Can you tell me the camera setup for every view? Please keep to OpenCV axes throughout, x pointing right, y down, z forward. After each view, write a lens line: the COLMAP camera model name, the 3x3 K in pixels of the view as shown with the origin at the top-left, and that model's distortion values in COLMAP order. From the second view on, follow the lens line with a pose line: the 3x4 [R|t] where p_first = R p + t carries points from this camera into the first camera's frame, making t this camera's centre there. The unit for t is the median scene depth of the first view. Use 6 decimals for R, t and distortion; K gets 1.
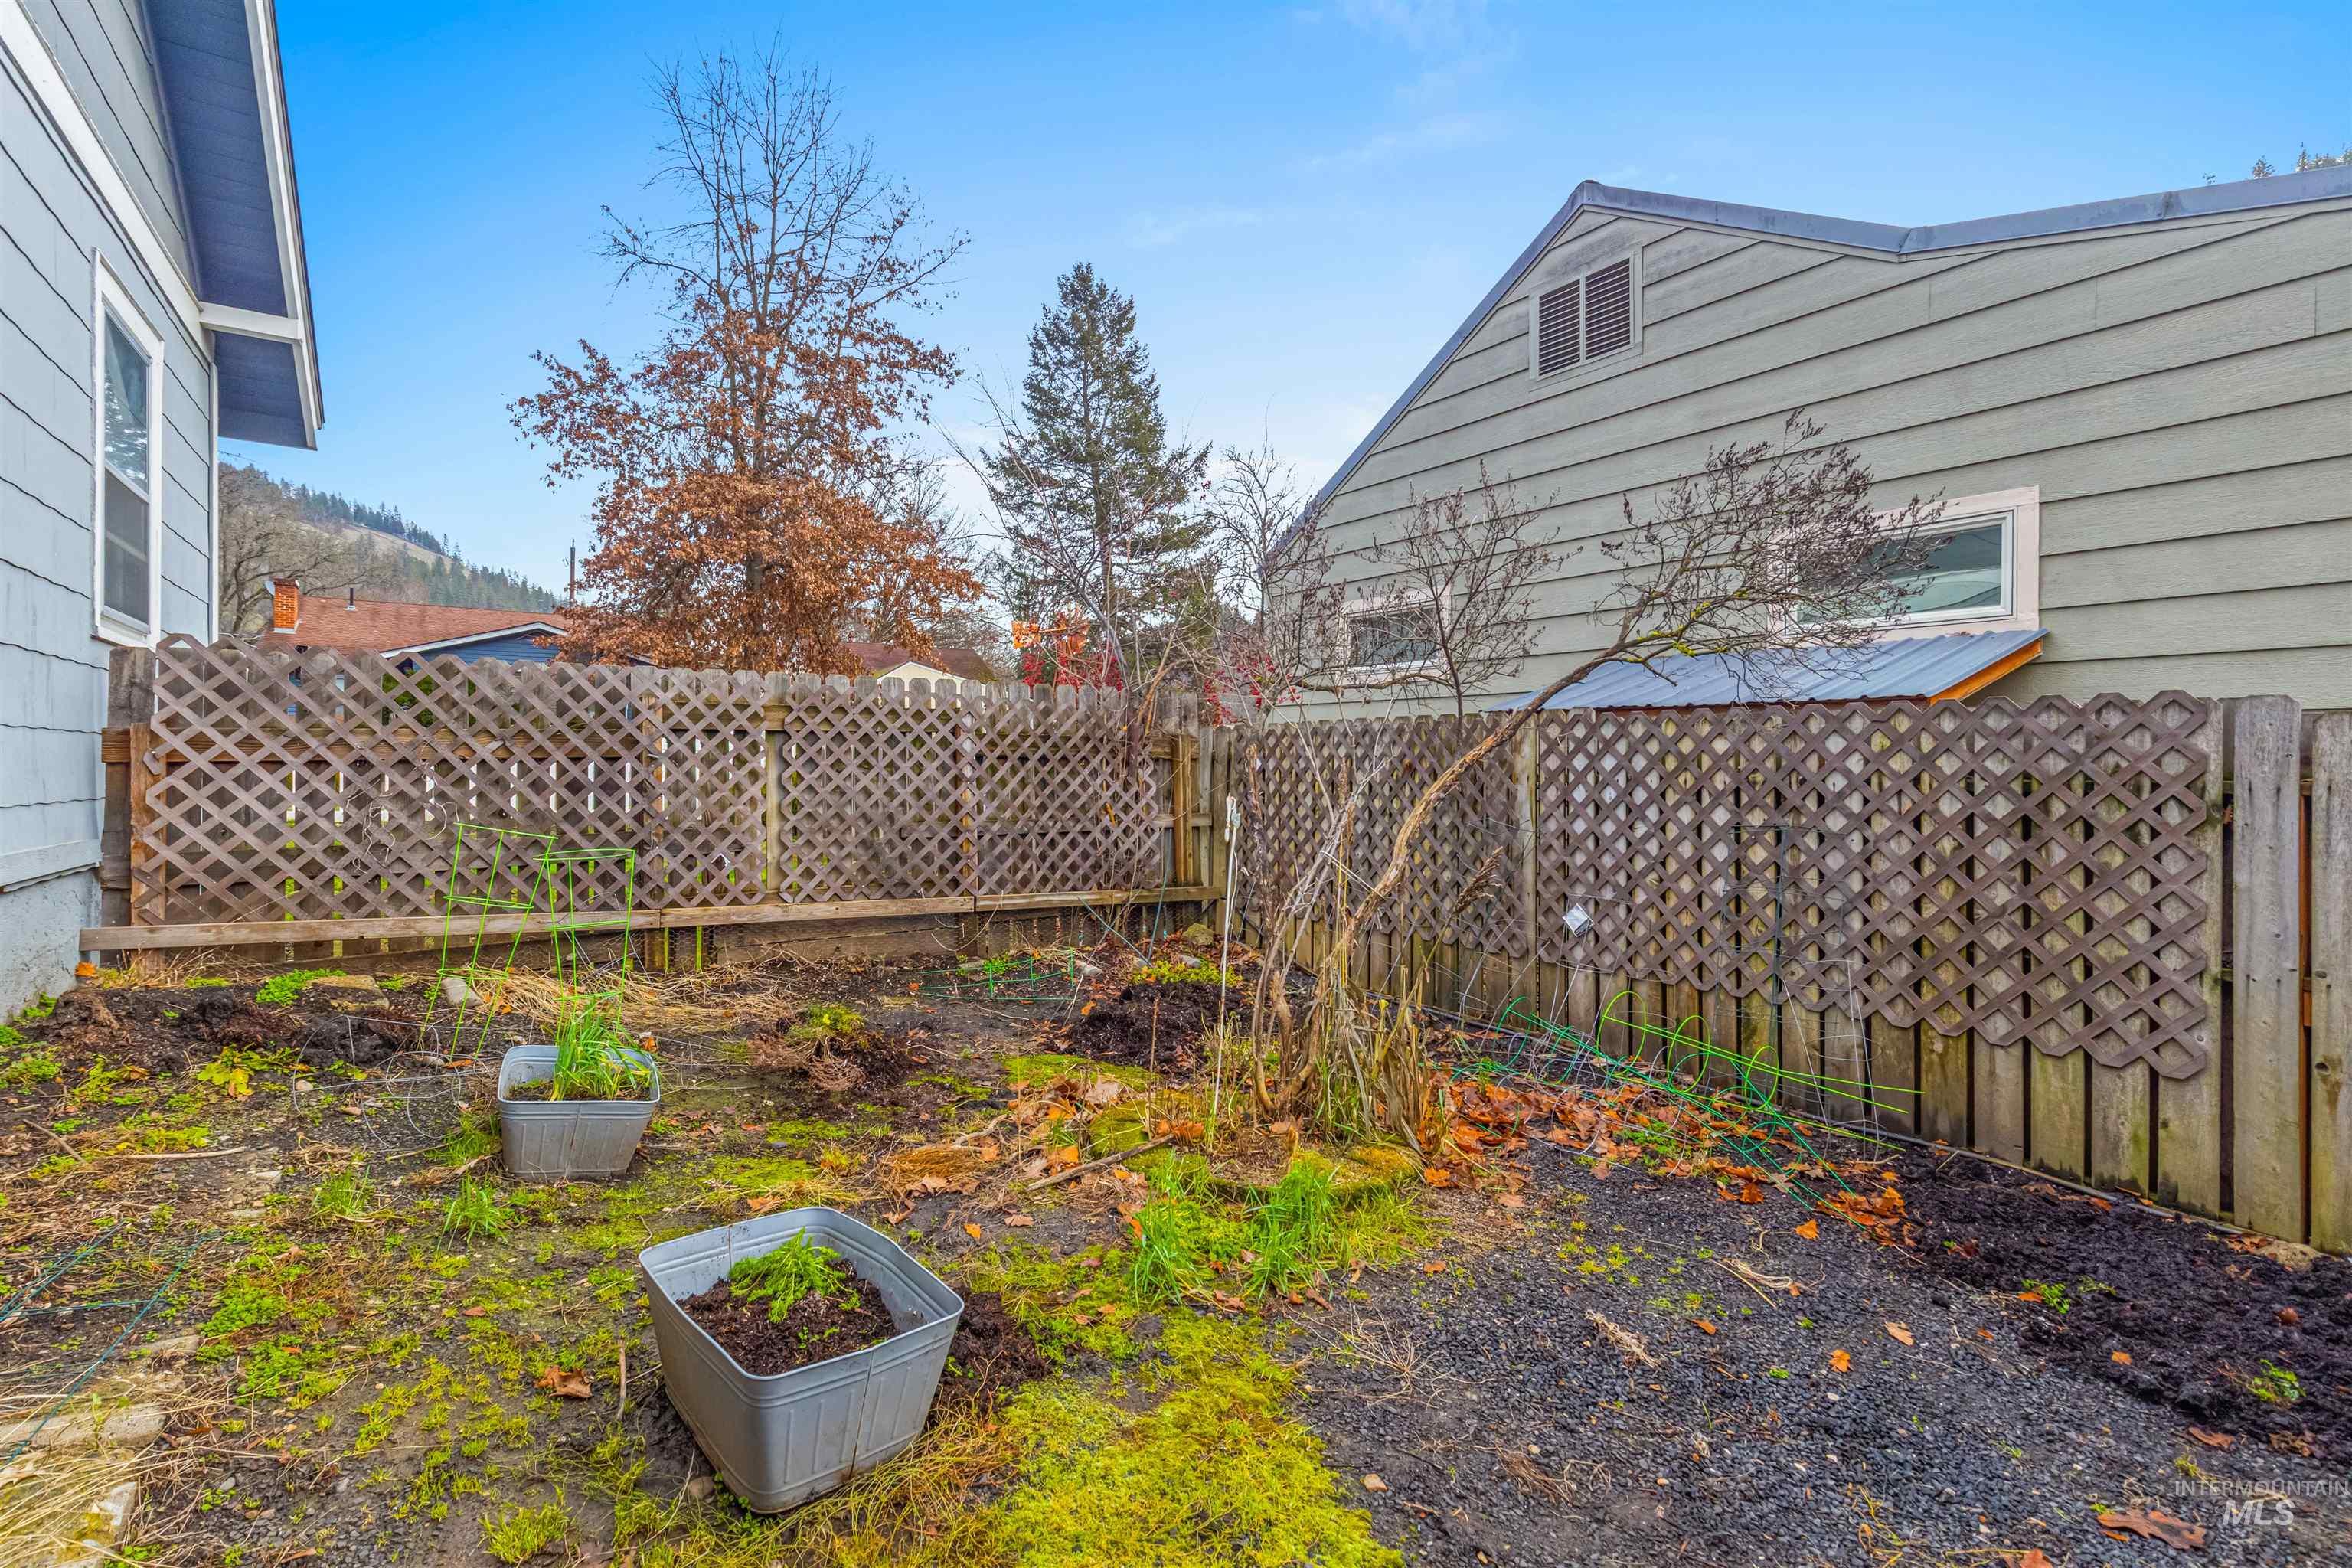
lens RADIAL K [[1065.7, 0, 1178.7], [0, 1065.7, 757.3], [0, 0, 1]] dist [0.006925, -0.000455]
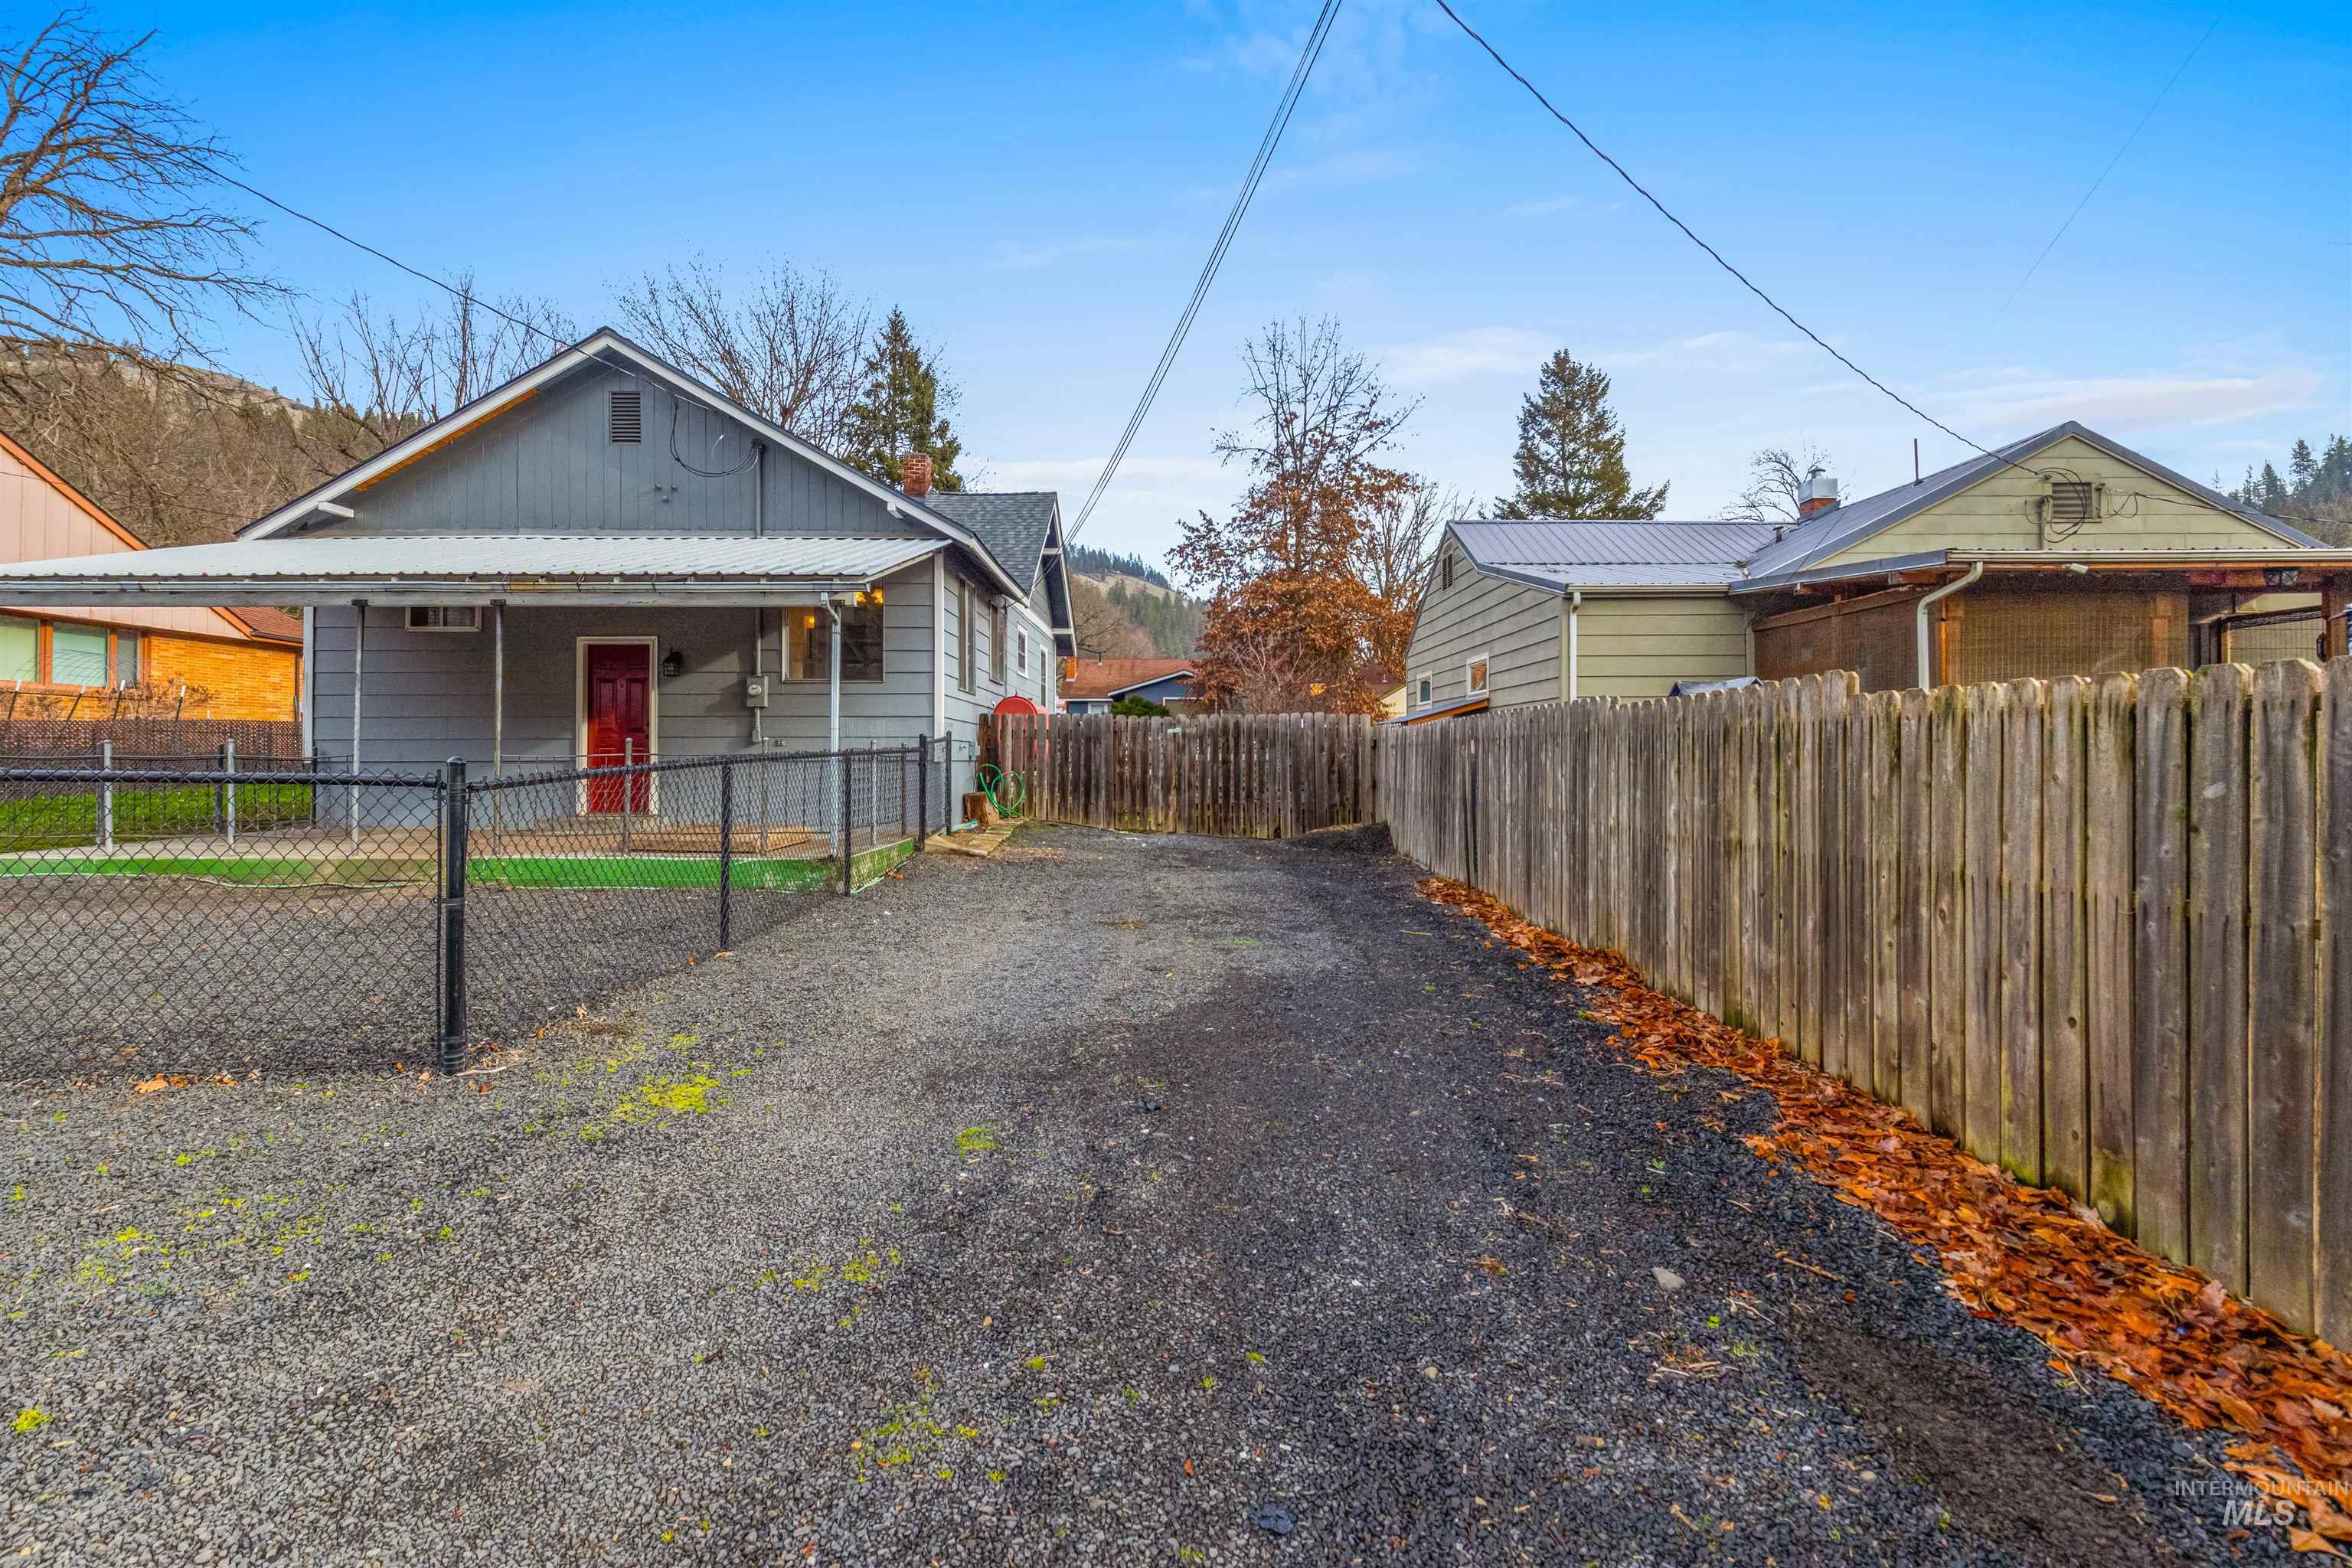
lens RADIAL K [[1085.0, 0, 1184.0], [0, 1085.0, 739.3], [0, 0, 1]] dist [0.003813, 0.000292]
pose [[0.829433, -0.013705, -0.558438, 0.248323], [0.006428, 0.999867, -0.014991, 0.006804], [0.558569, 0.008844, 0.829411, -0.295163]]
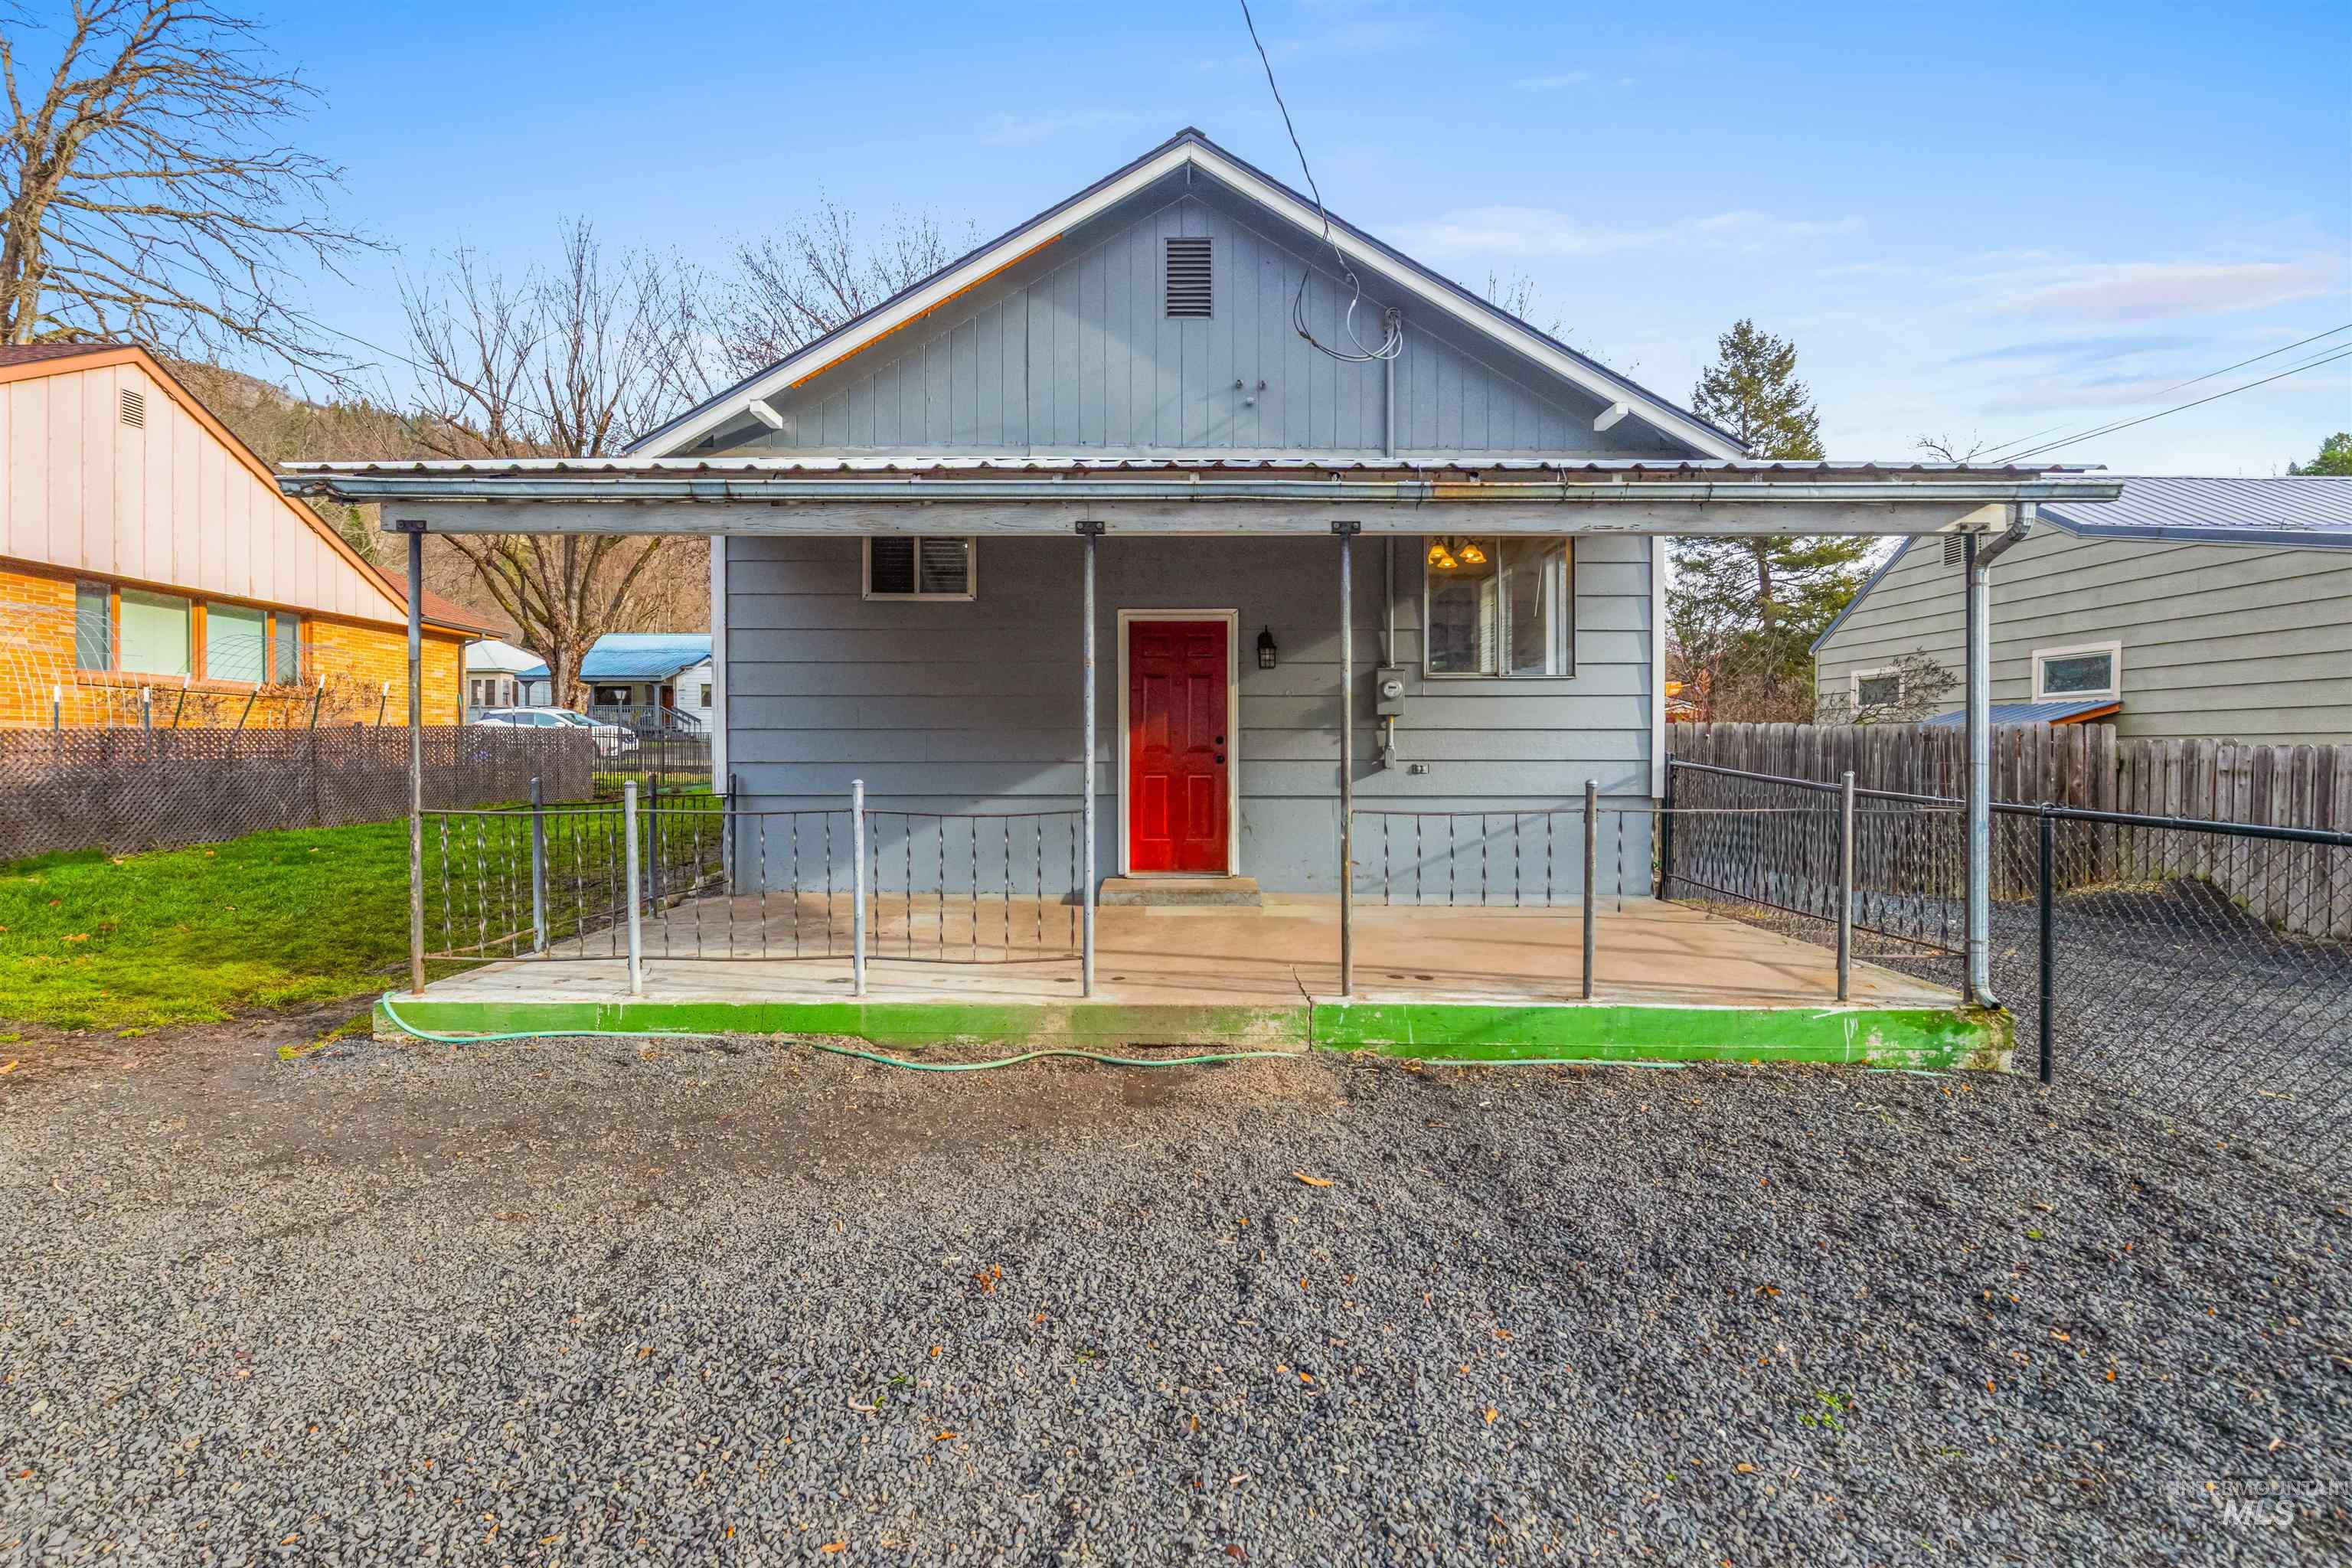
lens RADIAL K [[1065.7, 0, 1178.7], [0, 1065.7, 757.3], [0, 0, 1]] dist [0.006925, -0.000455]
pose [[0.827892, -0.000649, -0.560887, 0.053262], [0.003910, 0.999982, 0.004615, -0.001130], [0.560874, -0.006014, 0.827879, -0.296335]]
